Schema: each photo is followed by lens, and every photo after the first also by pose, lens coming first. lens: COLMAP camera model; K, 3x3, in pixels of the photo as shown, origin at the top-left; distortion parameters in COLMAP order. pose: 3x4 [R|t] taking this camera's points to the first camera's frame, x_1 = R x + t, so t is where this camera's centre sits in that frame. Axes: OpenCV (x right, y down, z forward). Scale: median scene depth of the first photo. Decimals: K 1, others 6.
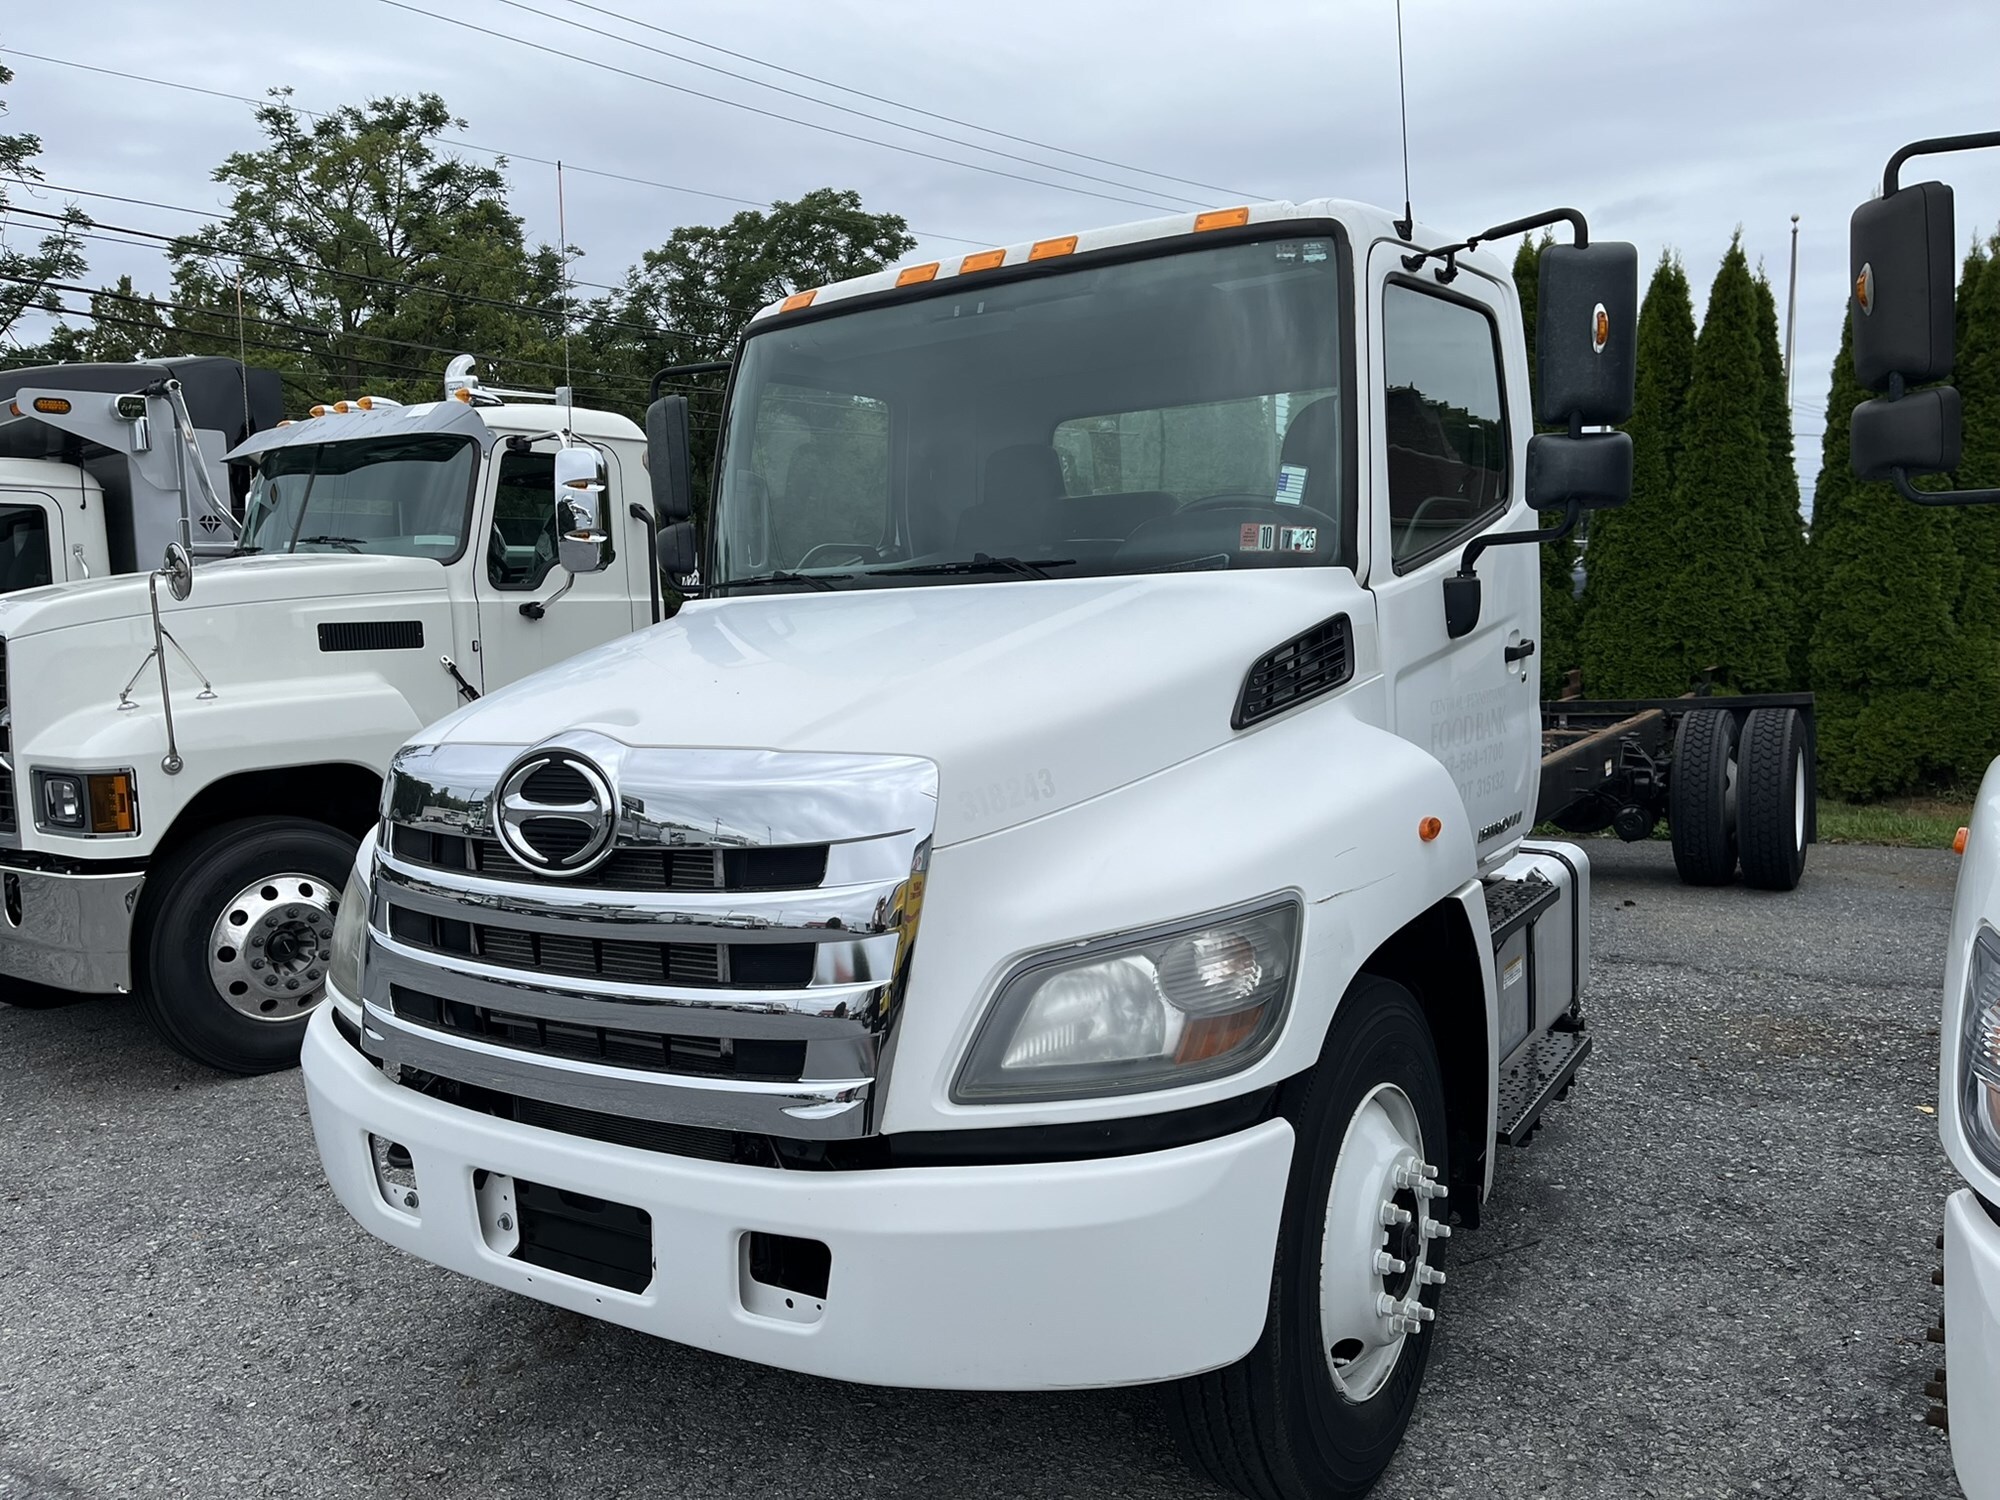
lens RADIAL K [[1501.5, 0, 1002.7], [0, 1501.5, 759.6], [0, 0, 1]] dist [0.035620, -0.008026]
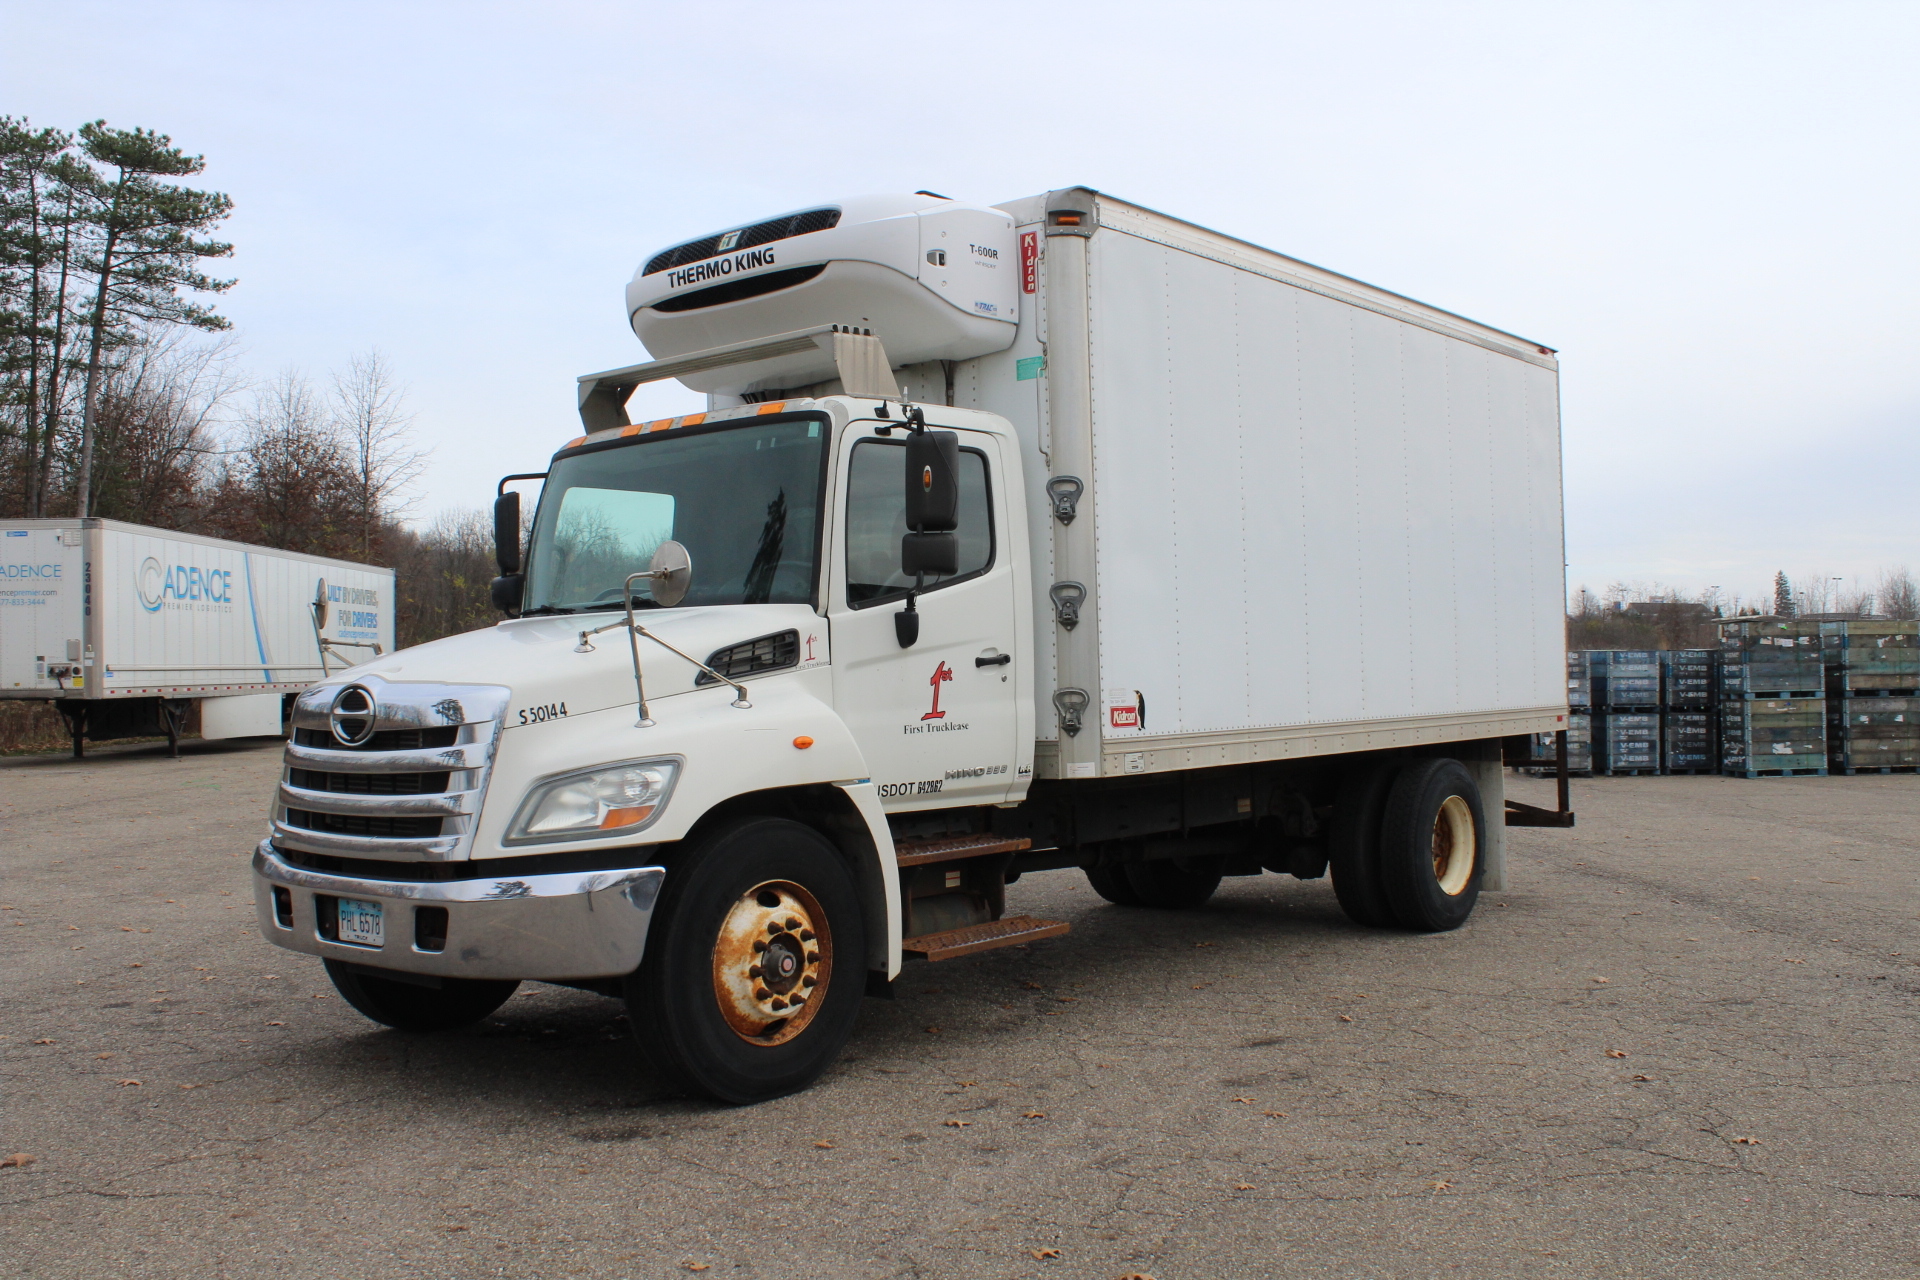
lens RADIAL K [[1770.9, 0, 967.8], [0, 1770.9, 637.1], [0, 0, 1]] dist [-0.115981, 0.000000]
pose [[0.991016, 0.015022, -0.132897, 0.858314], [-0.030460, 0.992909, -0.114908, 0.178510], [0.130229, 0.117924, 0.984446, -1.265488]]
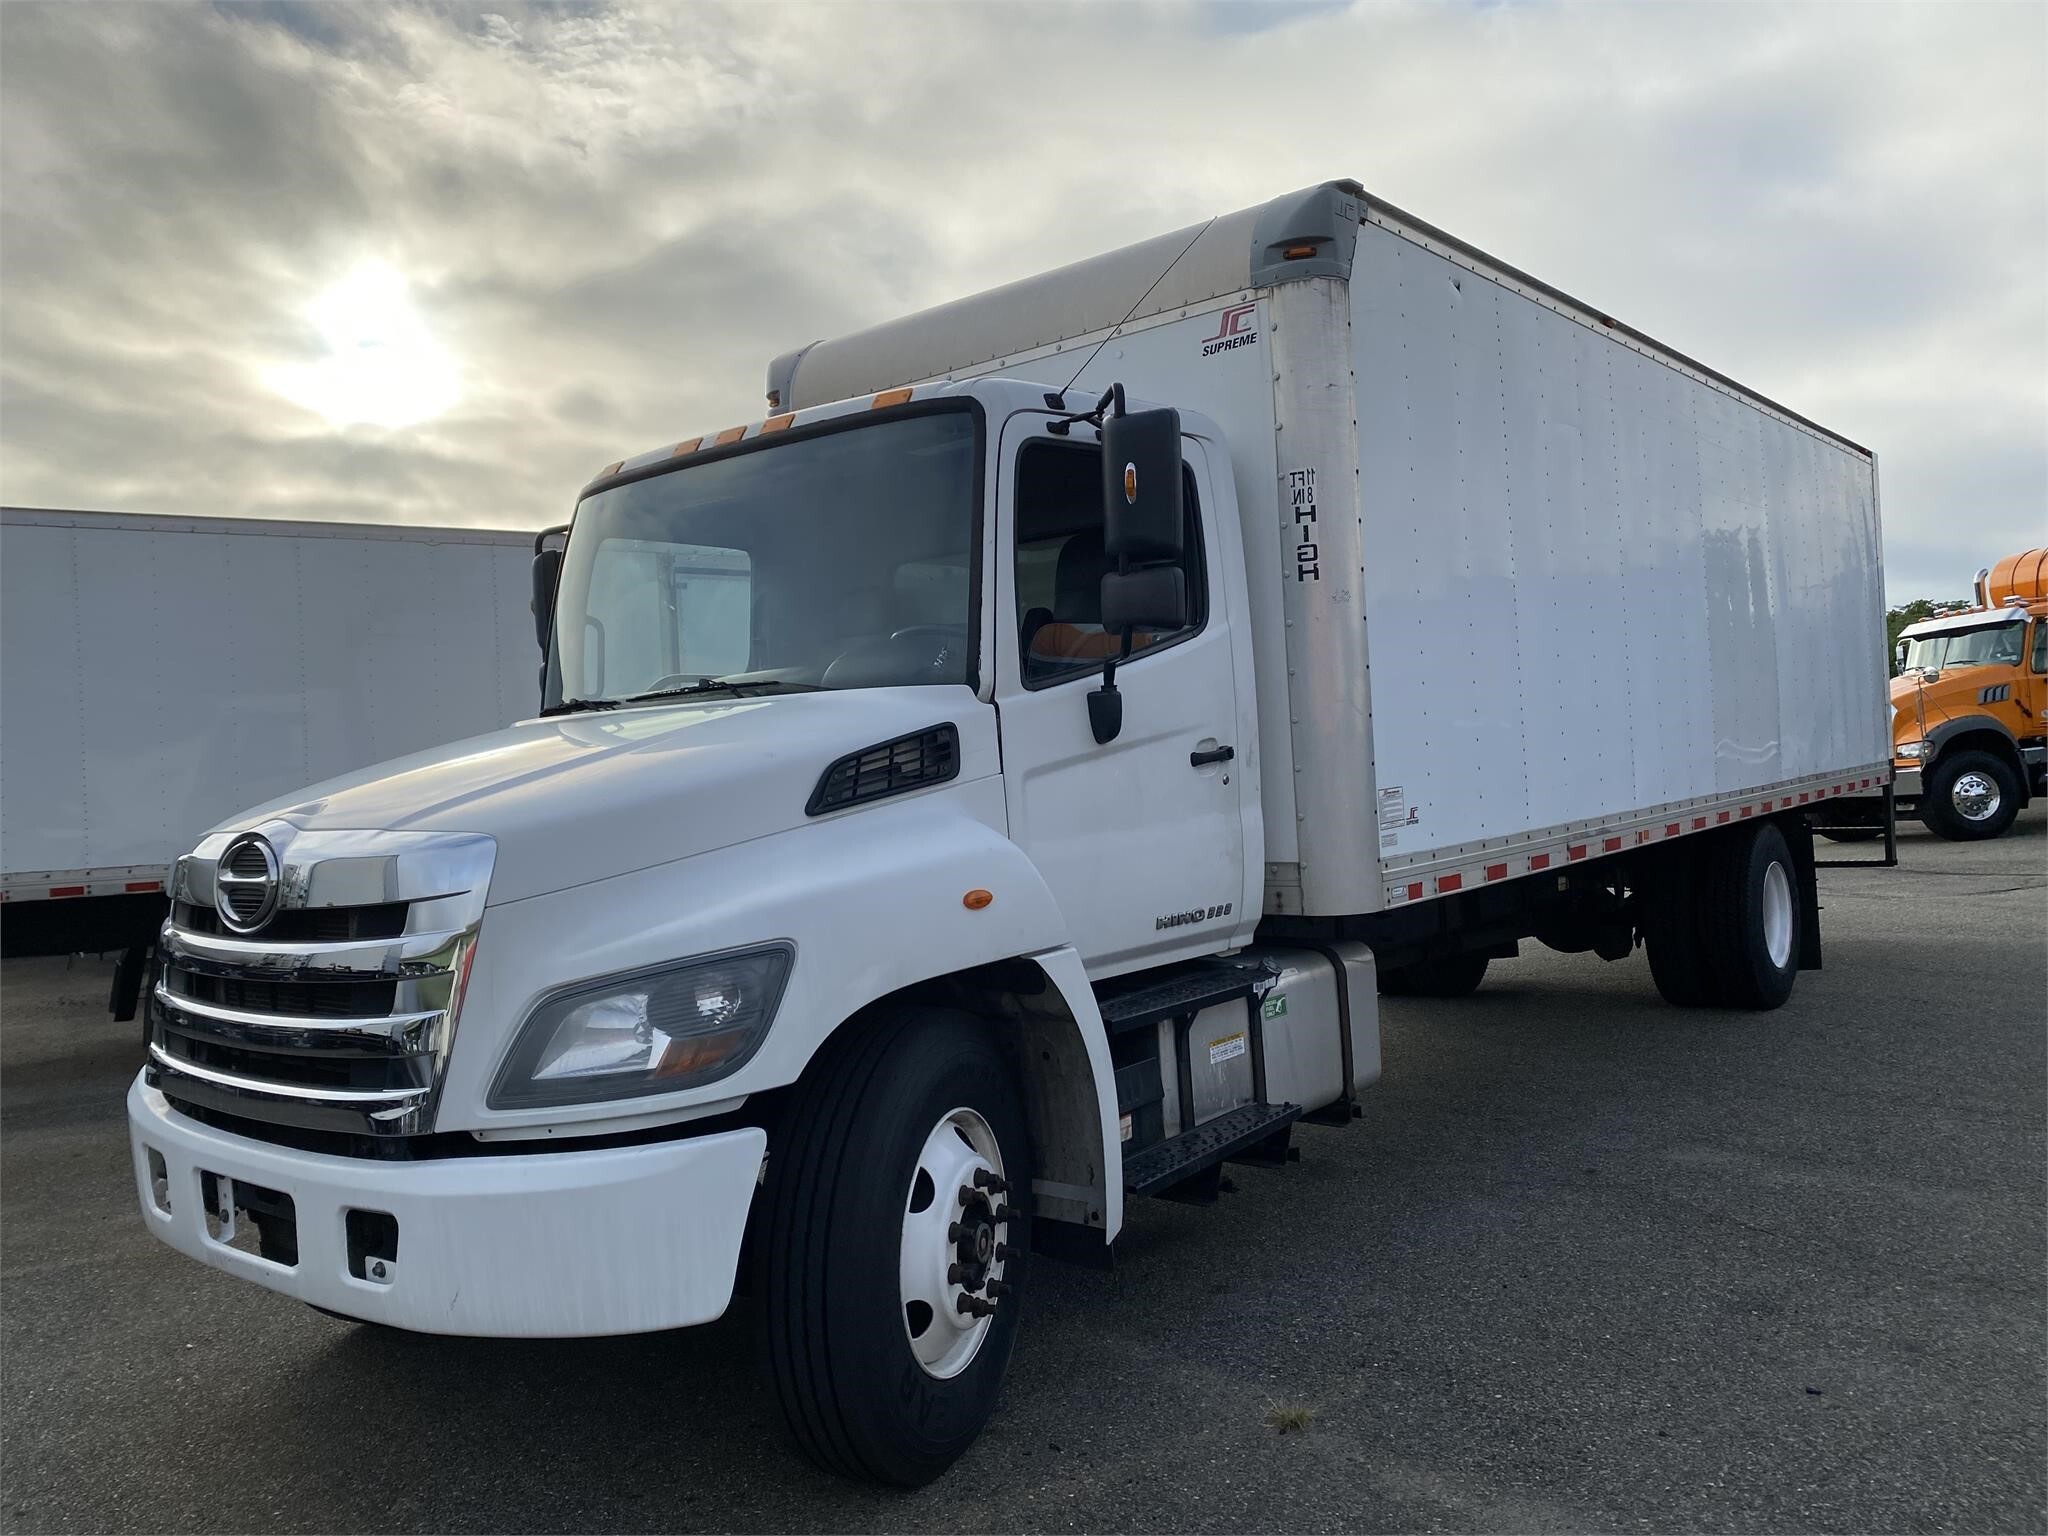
lens RADIAL K [[1537.5, 0, 1014.6], [0, 1537.5, 768.8], [0, 0, 1]] dist [0.035620, -0.008026]
pose [[0.992204, -0.011089, -0.124133, 0.515720], [0.000994, 0.996706, -0.081094, 0.045565], [0.124624, 0.080338, 0.988946, -0.230733]]
